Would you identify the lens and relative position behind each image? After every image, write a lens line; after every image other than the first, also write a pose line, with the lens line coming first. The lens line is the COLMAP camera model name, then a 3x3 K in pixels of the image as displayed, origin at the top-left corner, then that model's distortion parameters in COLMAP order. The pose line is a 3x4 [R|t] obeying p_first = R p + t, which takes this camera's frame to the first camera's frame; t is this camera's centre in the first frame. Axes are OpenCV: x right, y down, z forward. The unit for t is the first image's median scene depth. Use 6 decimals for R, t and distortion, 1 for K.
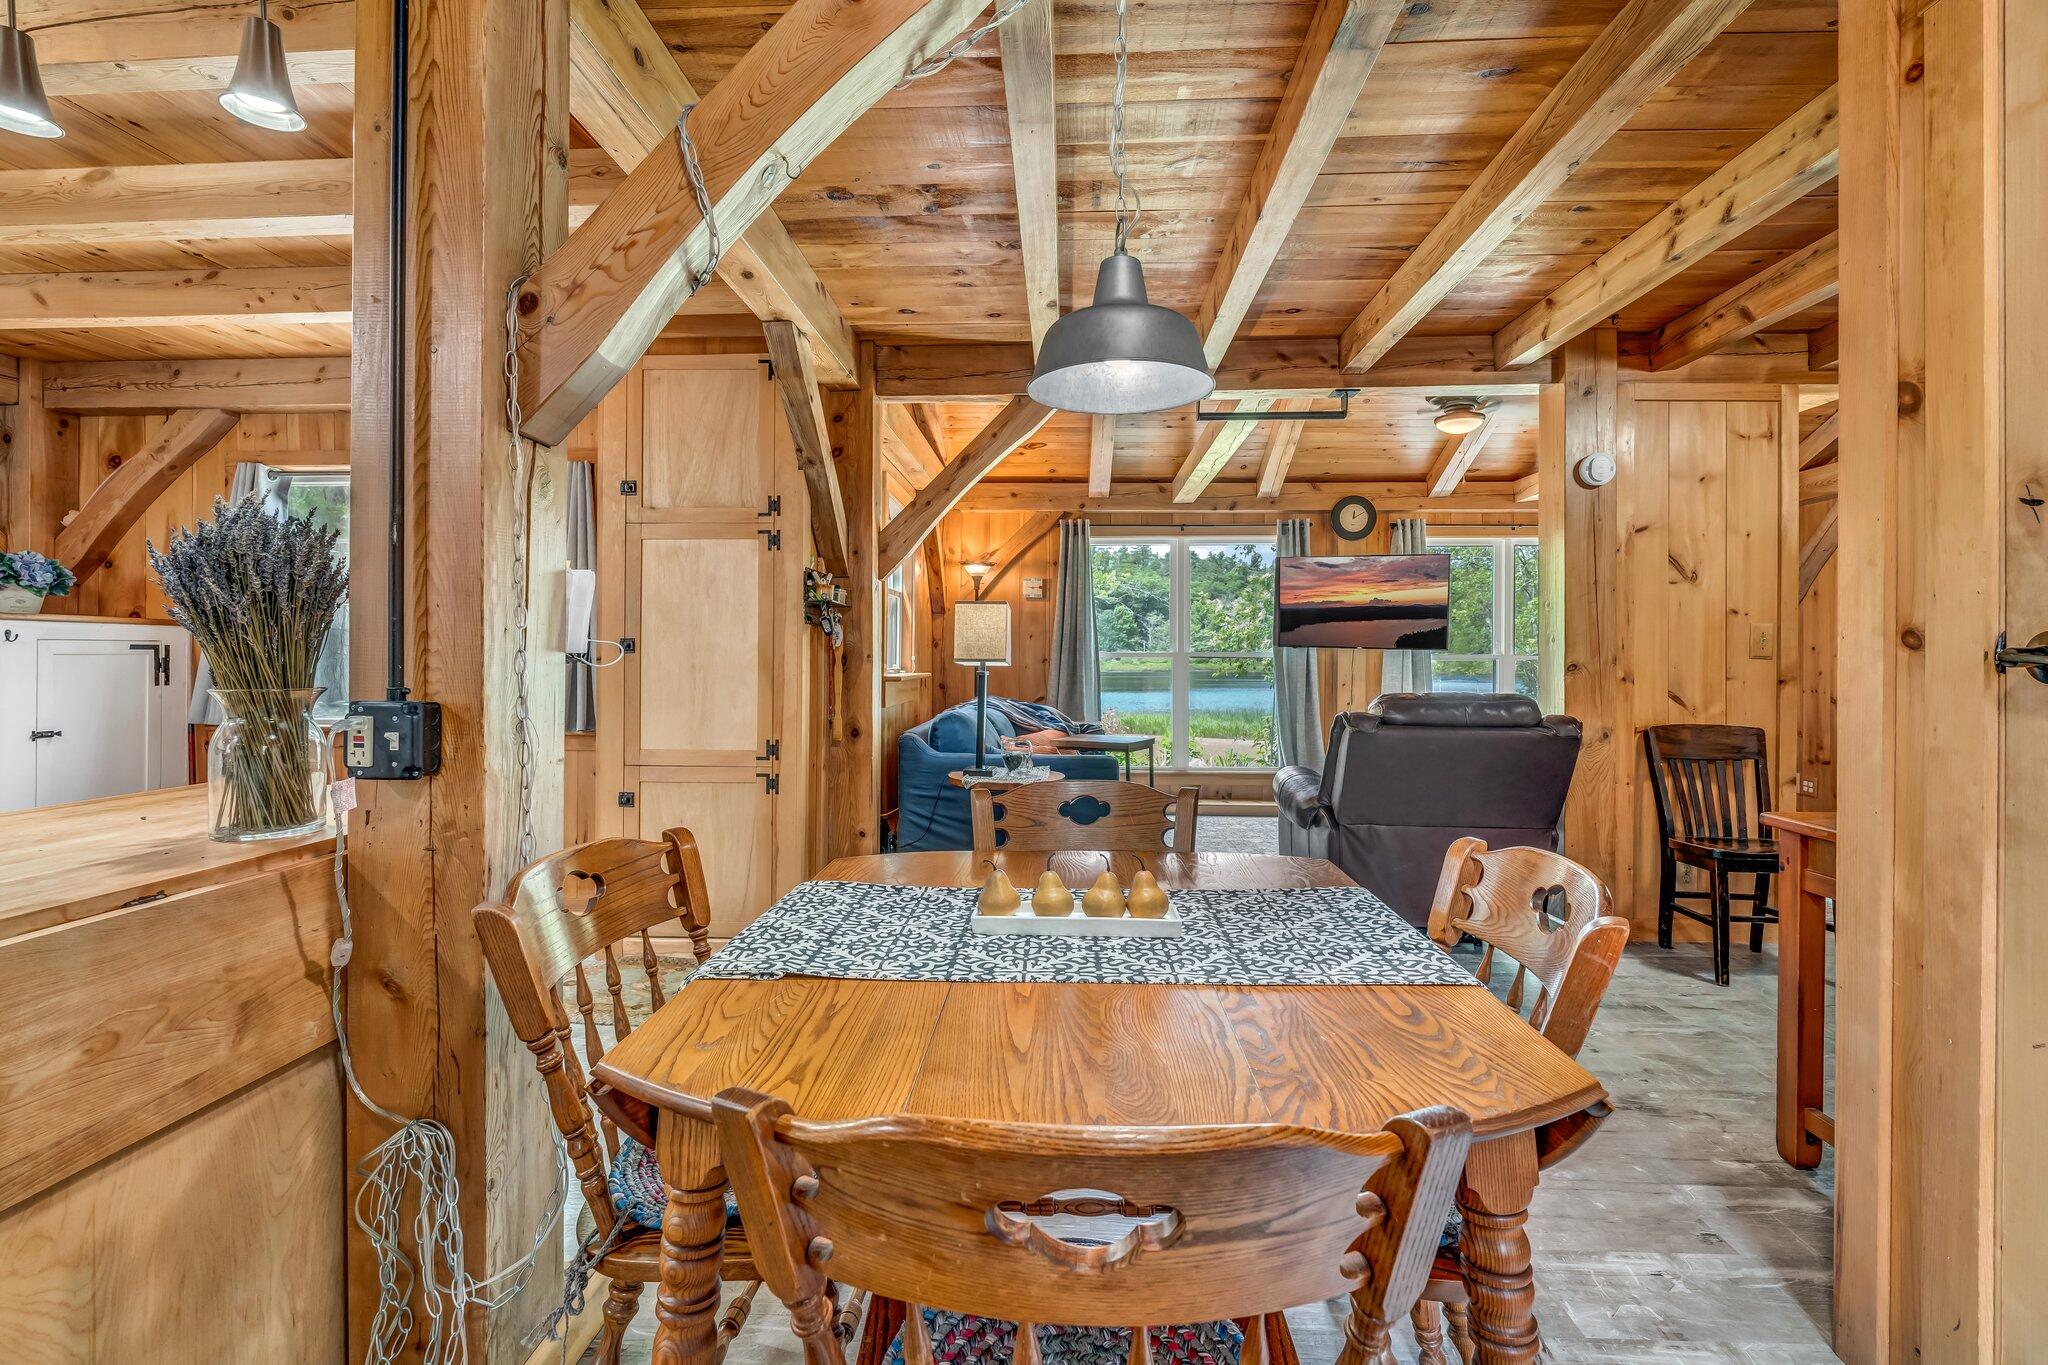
lens RADIAL K [[907.8, 0, 1024.2], [0, 907.8, 654.4], [0, 0, 1]] dist [-0.007120, 0.001435]
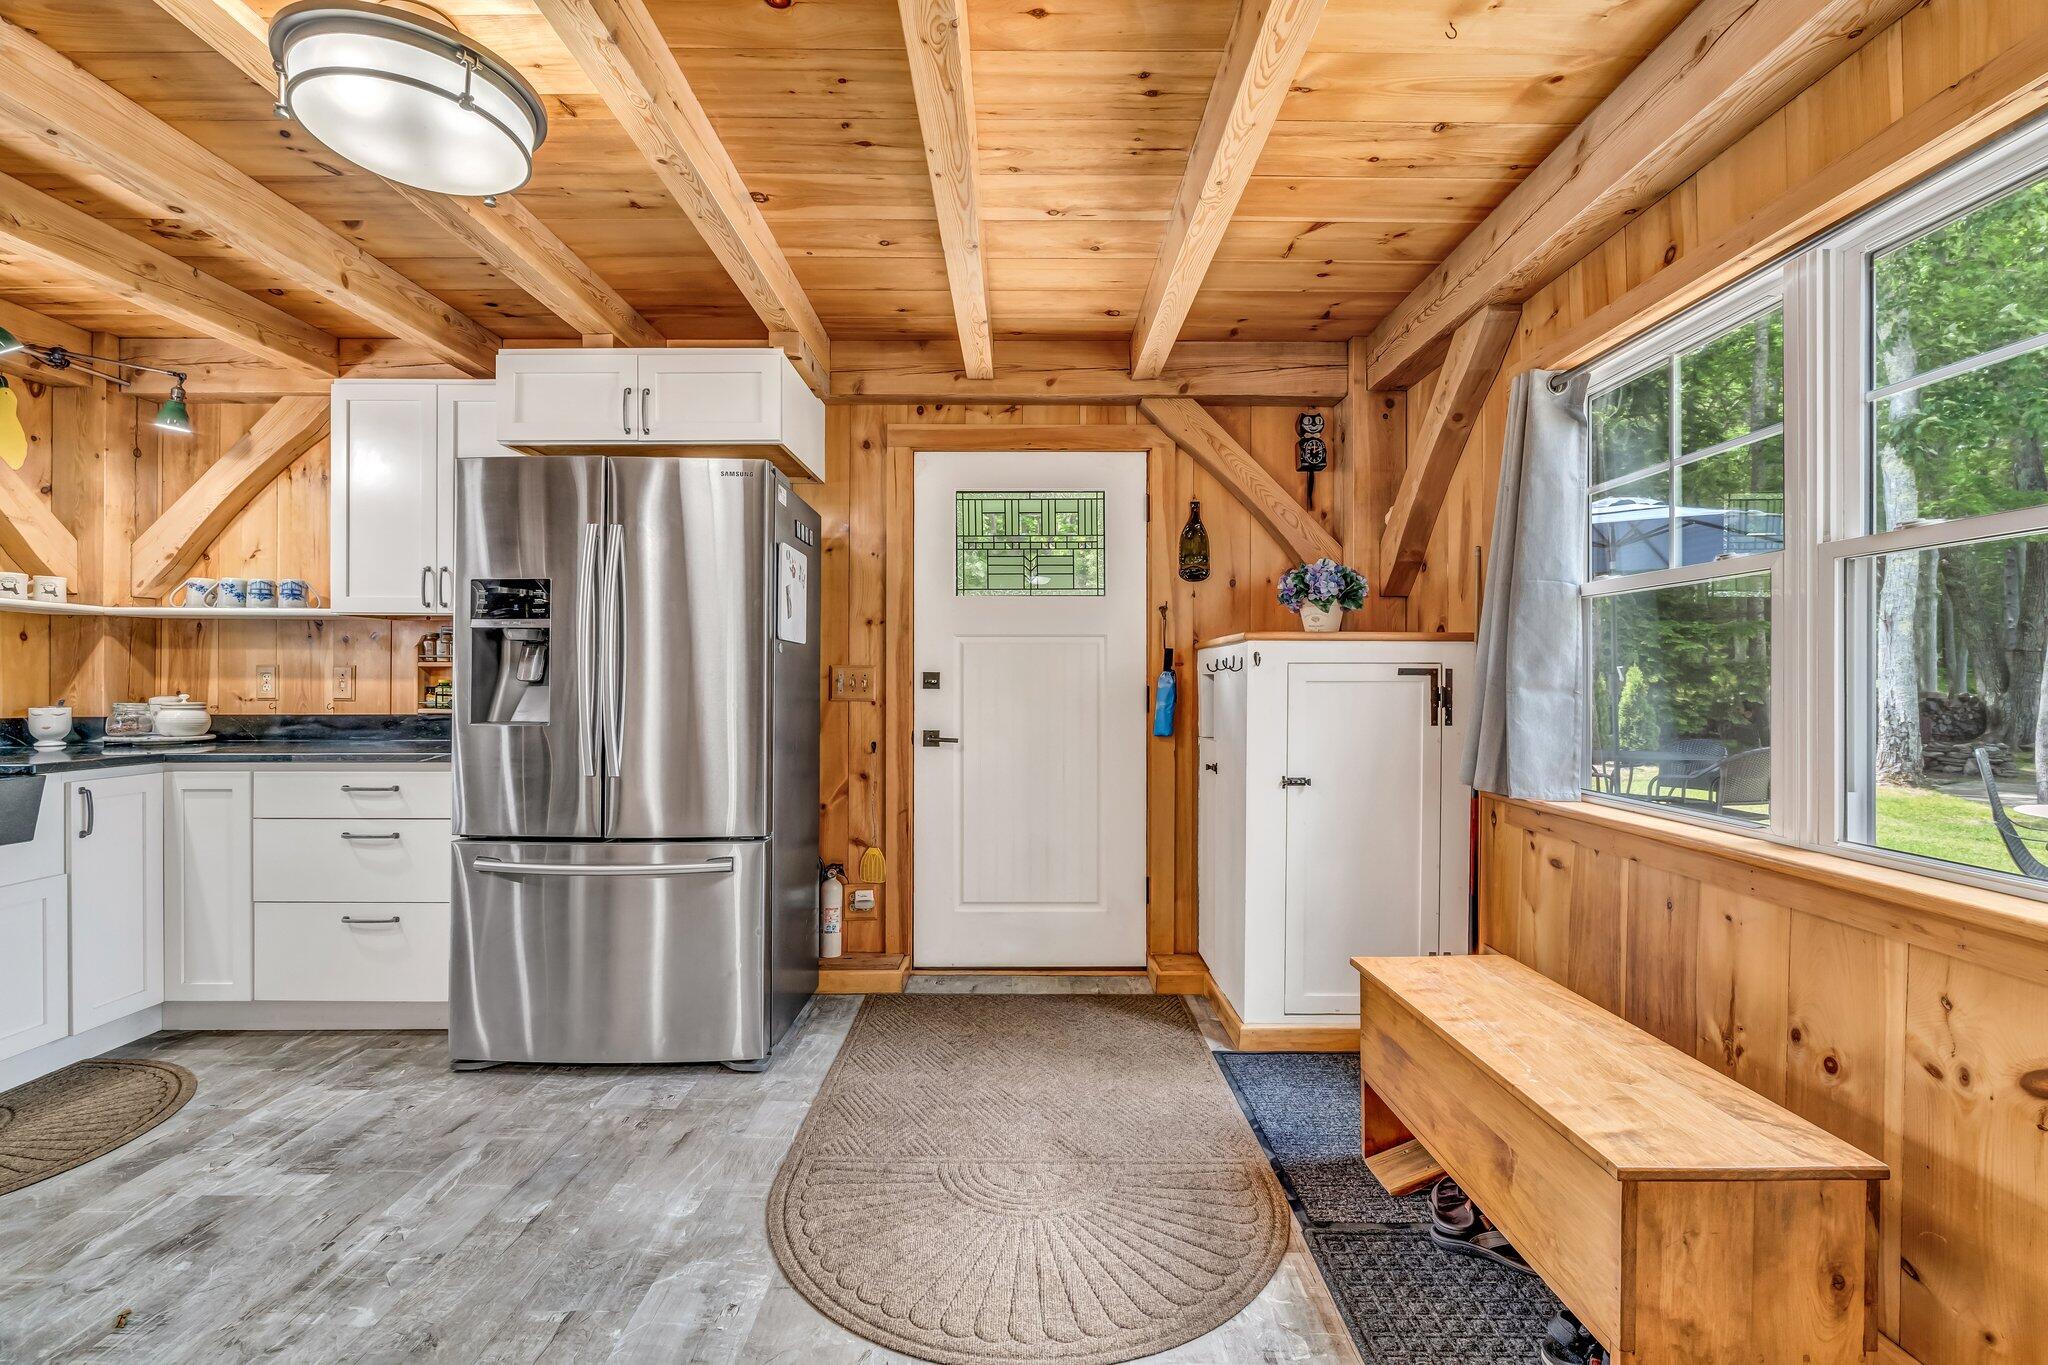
lens RADIAL K [[907.8, 0, 1029.3], [0, 907.8, 675.6], [0, 0, 1]] dist [-0.007120, 0.001435]
pose [[0.061013, -0.007620, -0.998108, -0.259482], [-0.002790, 0.999966, -0.007805, 0.001394], [0.998133, 0.003261, 0.060990, 0.628030]]
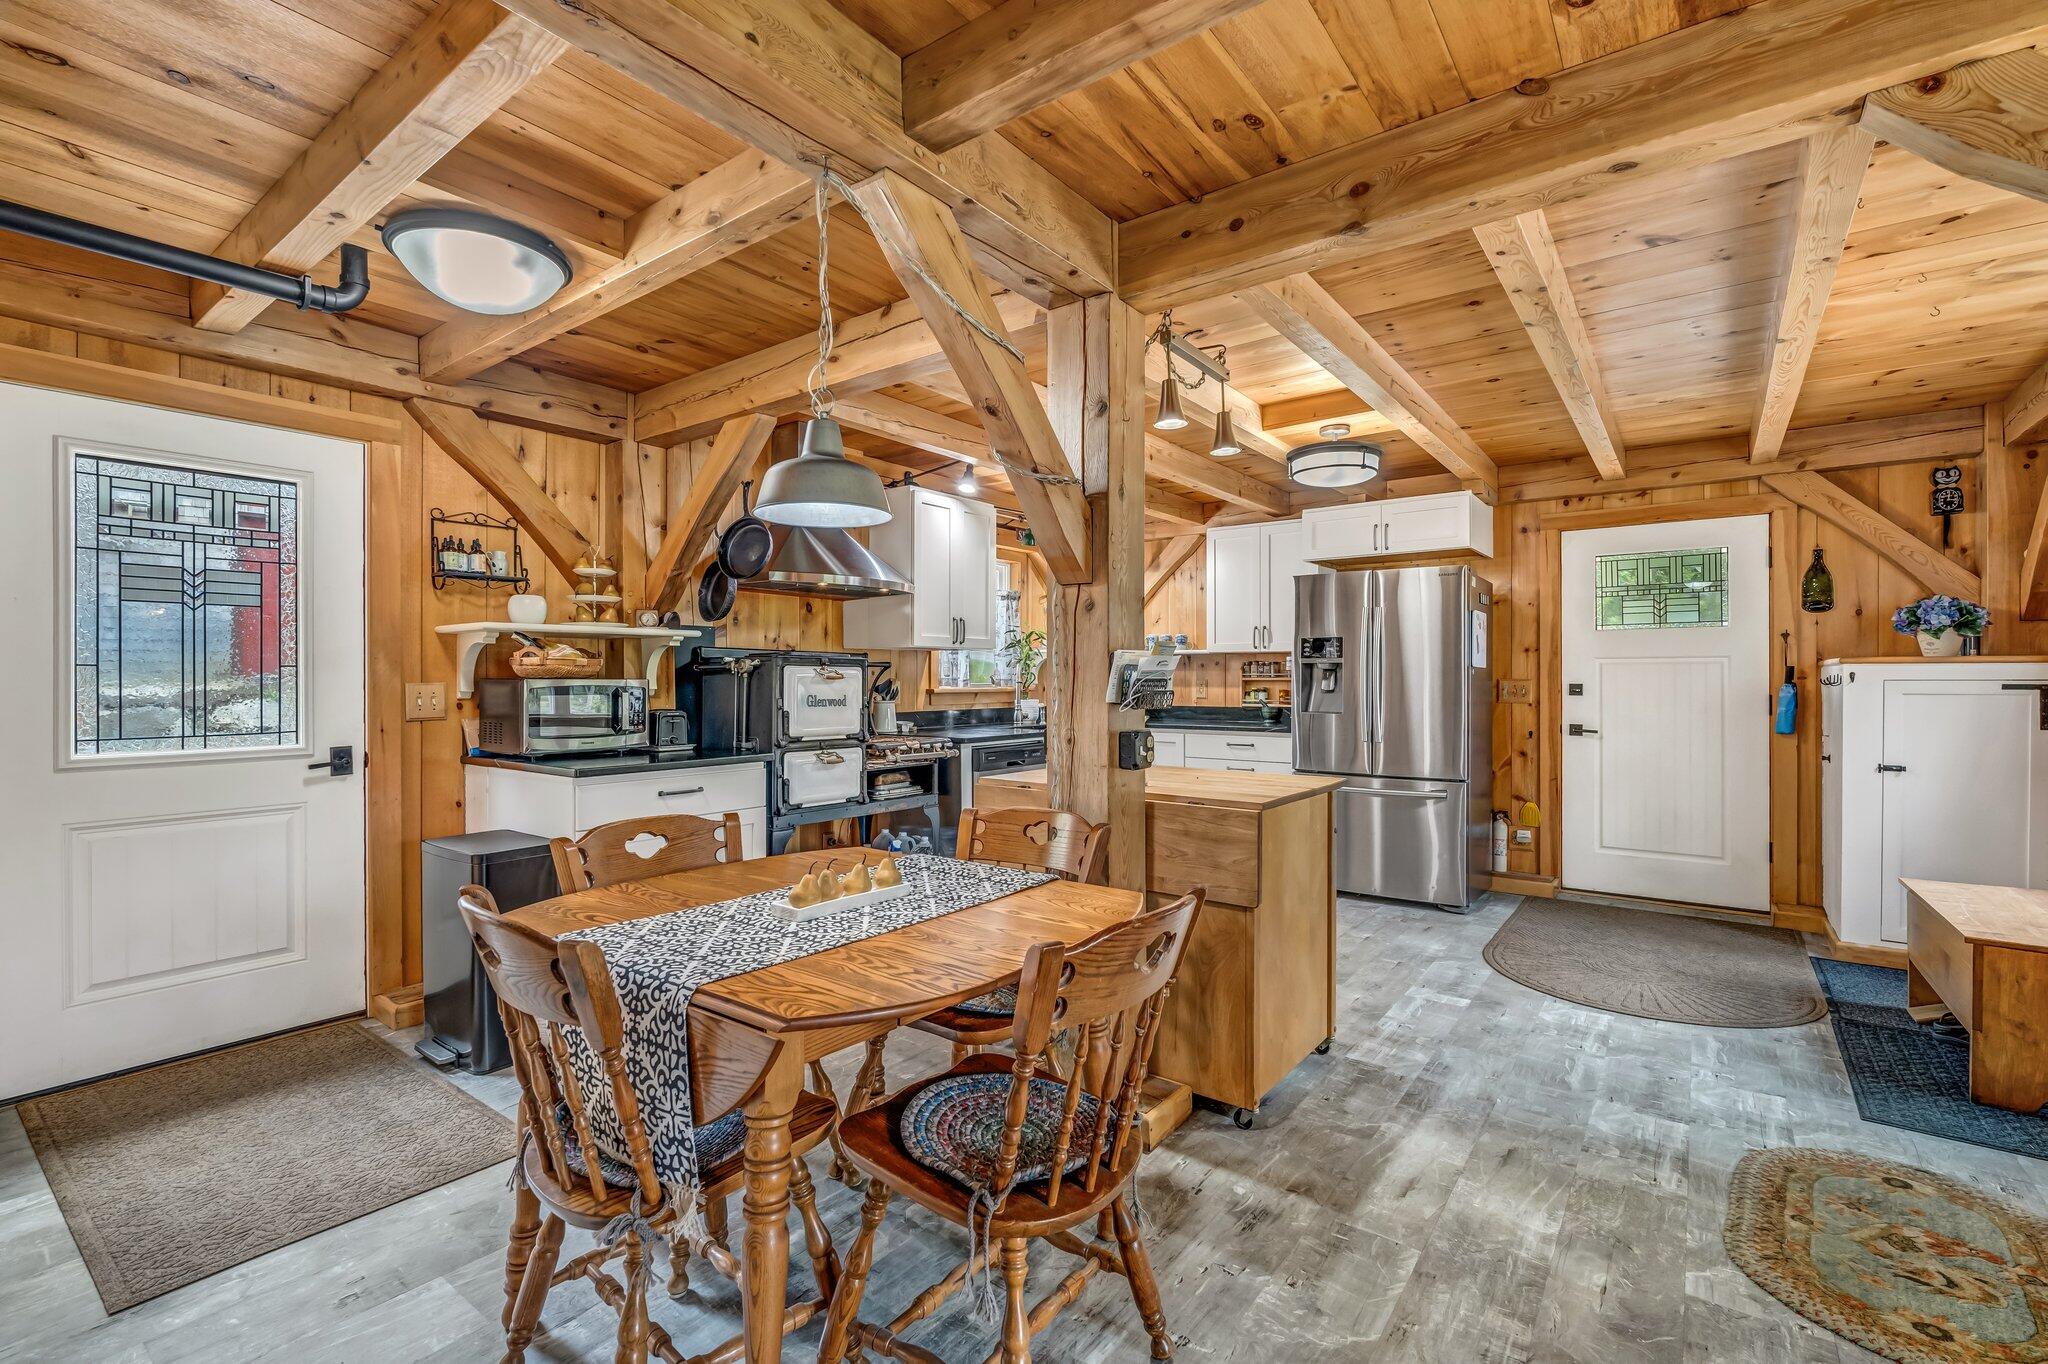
lens RADIAL K [[907.8, 0, 1015.8], [0, 907.8, 675.7], [0, 0, 1]] dist [-0.007120, 0.001435]
pose [[-0.563202, -0.004504, -0.826307, 0.347952], [-0.002036, 0.999990, -0.004063, -0.013247], [0.826317, -0.000606, -0.563205, 0.653124]]
